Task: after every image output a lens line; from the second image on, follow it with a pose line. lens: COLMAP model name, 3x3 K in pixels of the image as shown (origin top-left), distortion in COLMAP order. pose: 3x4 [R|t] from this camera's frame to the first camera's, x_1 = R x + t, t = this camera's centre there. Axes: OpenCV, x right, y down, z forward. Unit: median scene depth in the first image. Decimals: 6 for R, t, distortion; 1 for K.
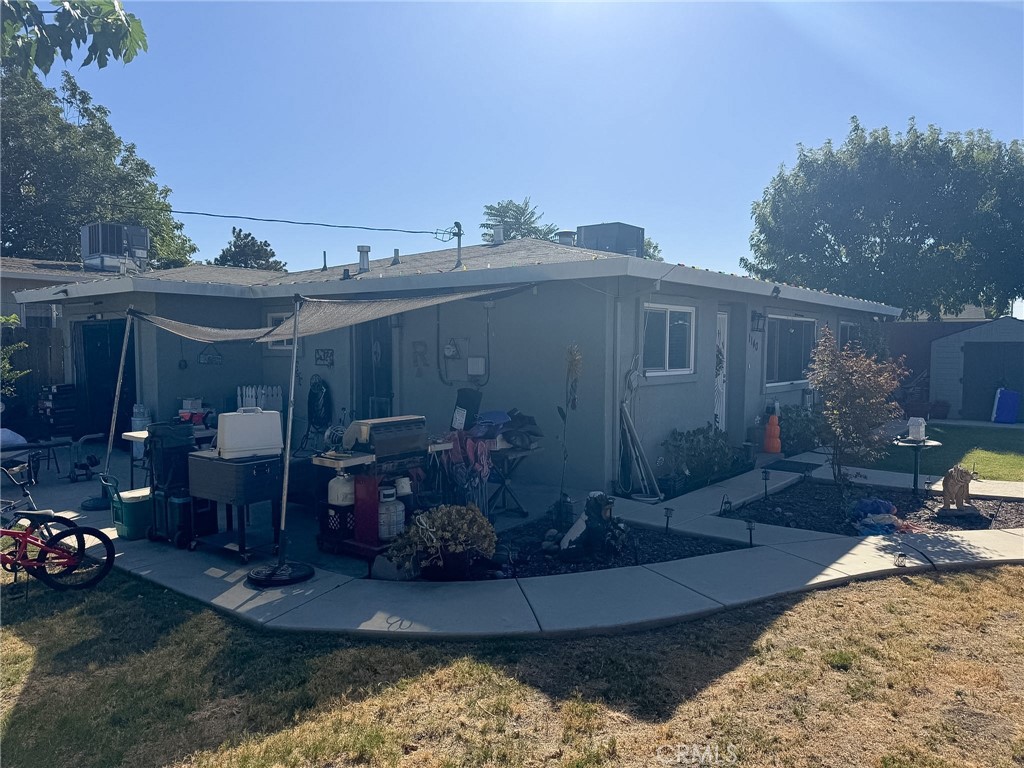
lens RADIAL K [[714.3, 0, 510.9], [0, 714.3, 375.3], [0, 0, 1]] dist [0.055243, -0.075420]
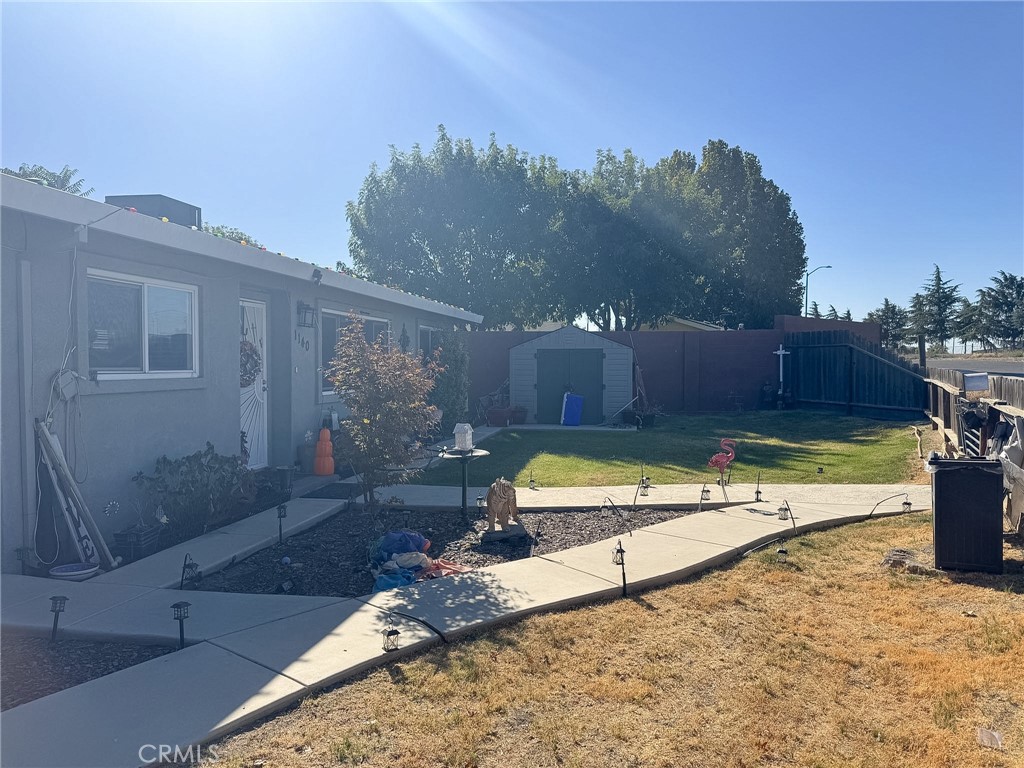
lens RADIAL K [[714.3, 0, 510.9], [0, 714.3, 375.3], [0, 0, 1]] dist [0.055243, -0.075420]
pose [[0.878118, -0.012203, 0.478288, 0.216824], [0.023566, 0.999564, -0.017764, 0.018701], [-0.477863, 0.026871, 0.878023, 0.243120]]
